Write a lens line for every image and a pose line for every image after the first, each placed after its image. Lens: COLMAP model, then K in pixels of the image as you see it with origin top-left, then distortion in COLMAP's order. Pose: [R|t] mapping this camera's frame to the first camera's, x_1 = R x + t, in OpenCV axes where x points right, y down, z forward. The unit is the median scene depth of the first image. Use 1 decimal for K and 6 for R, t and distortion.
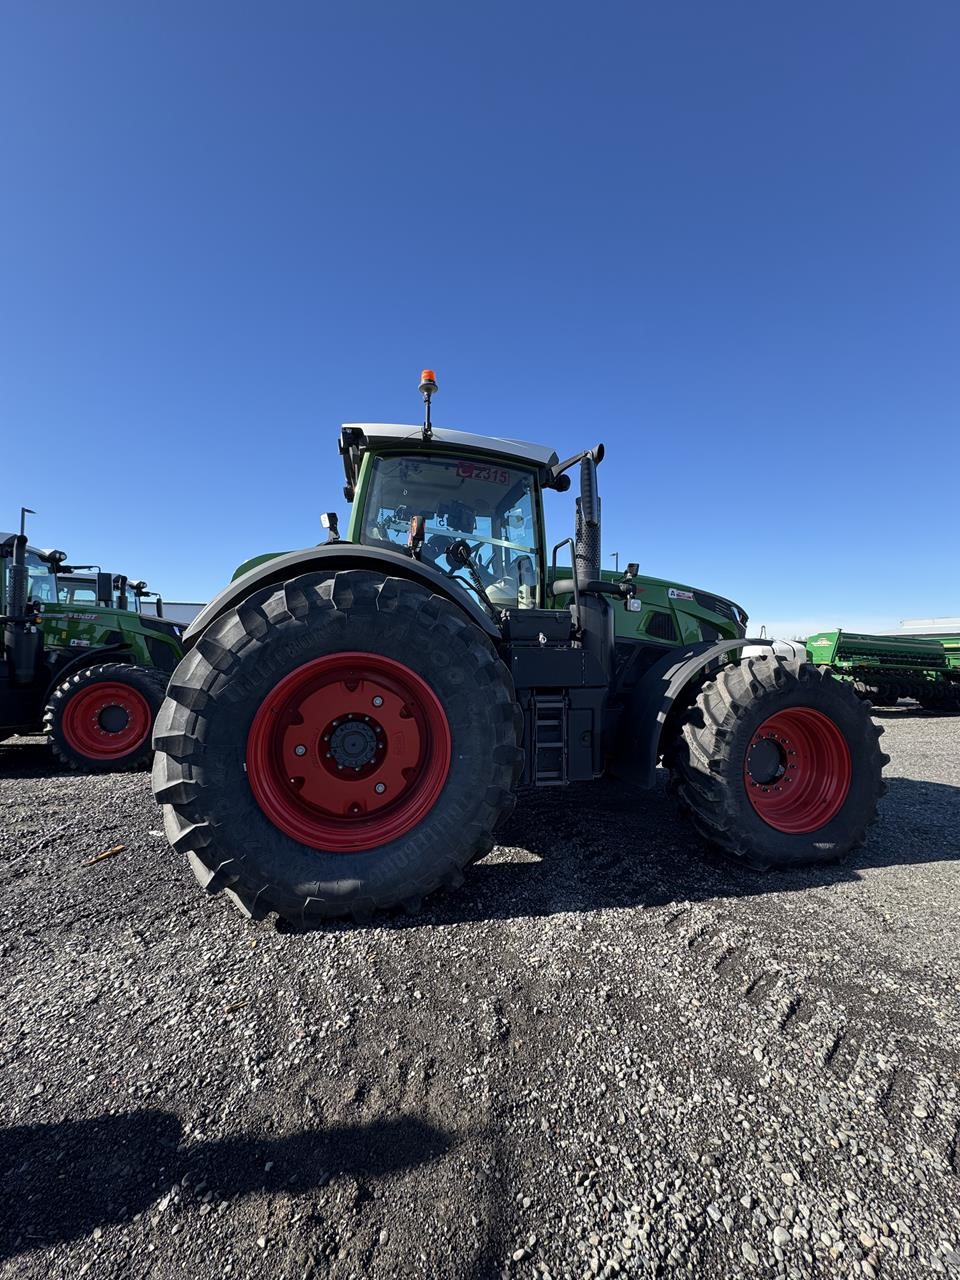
lens RADIAL K [[508.1, 0, 478.4], [0, 508.1, 641.4], [0, 0, 1]] dist [-0.001685, 0.000344]
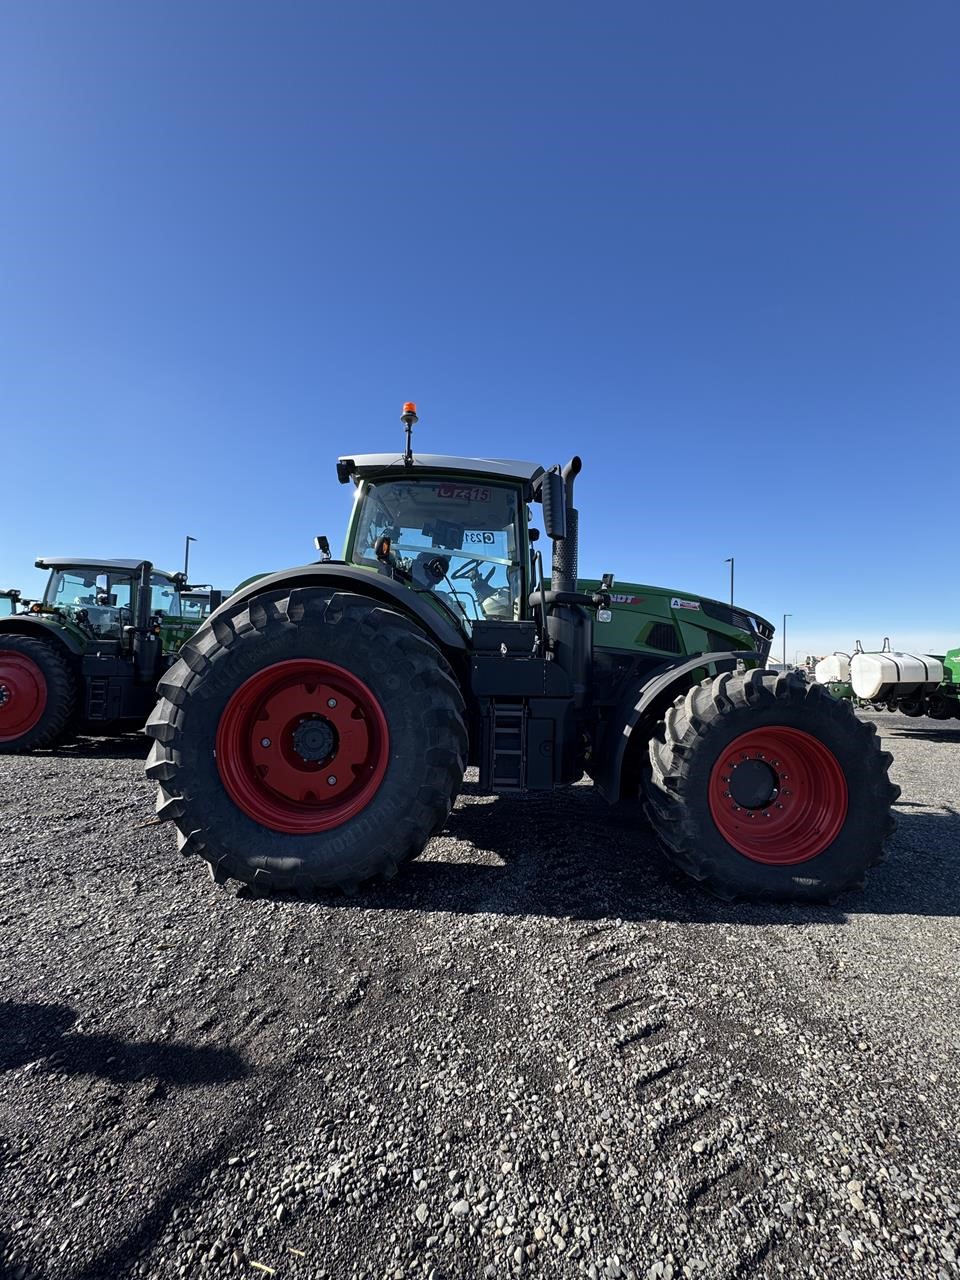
lens RADIAL K [[508.1, 0, 477.9], [0, 508.1, 641.4], [0, 0, 1]] dist [-0.001685, 0.000344]
pose [[0.973283, 0.006404, -0.229520, 0.383752], [-0.011021, 0.999762, -0.018836, -0.000717], [0.229345, 0.020863, 0.973122, -0.025124]]
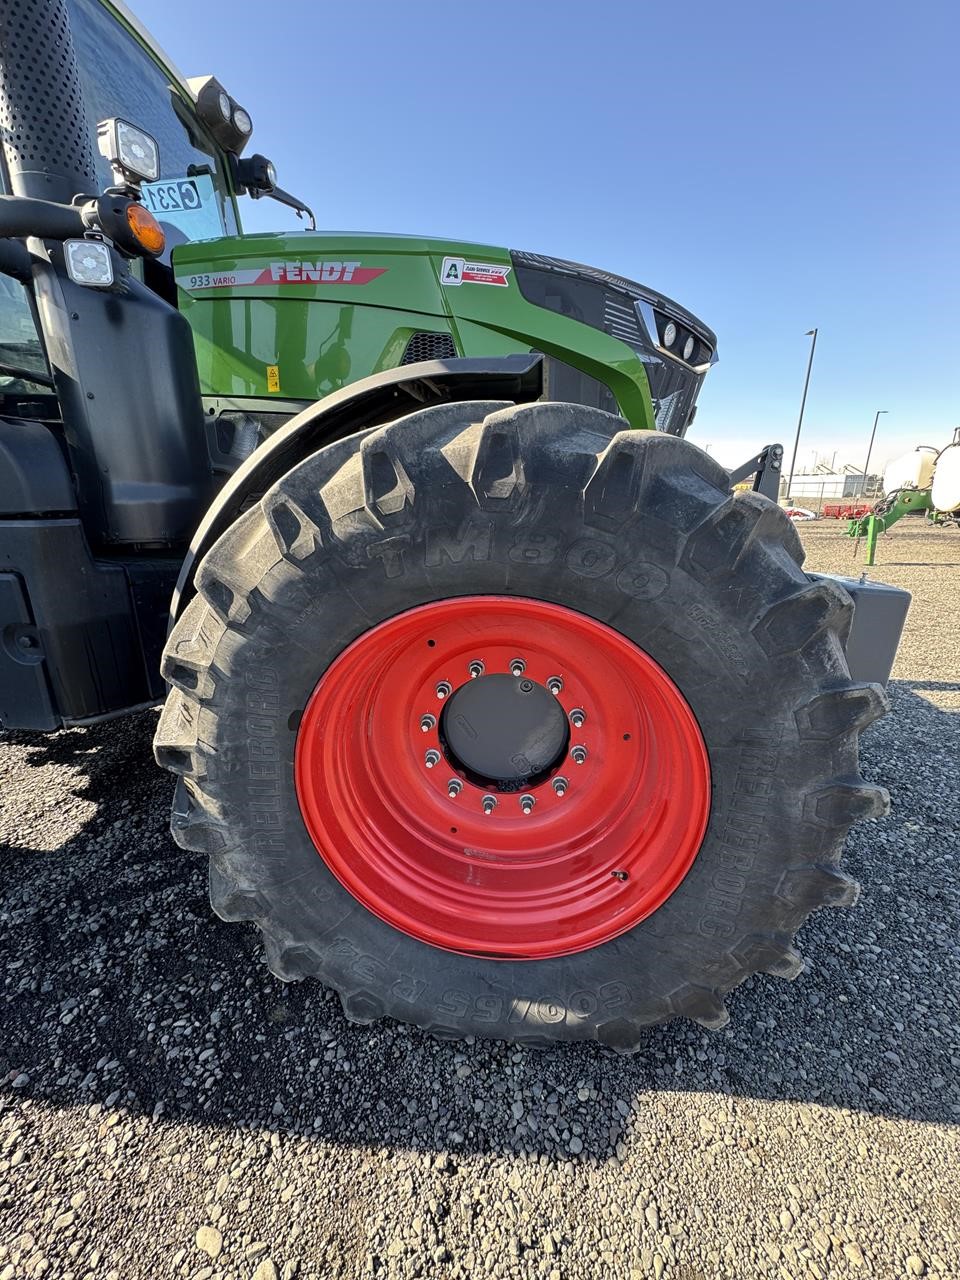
lens RADIAL K [[508.1, 0, 476.4], [0, 508.1, 640.0], [0, 0, 1]] dist [-0.001685, 0.000344]
pose [[0.947730, 0.082729, -0.308162, 0.867416], [0.018987, 0.949468, 0.313288, 0.081146], [0.318508, -0.302764, 0.898269, 0.919031]]
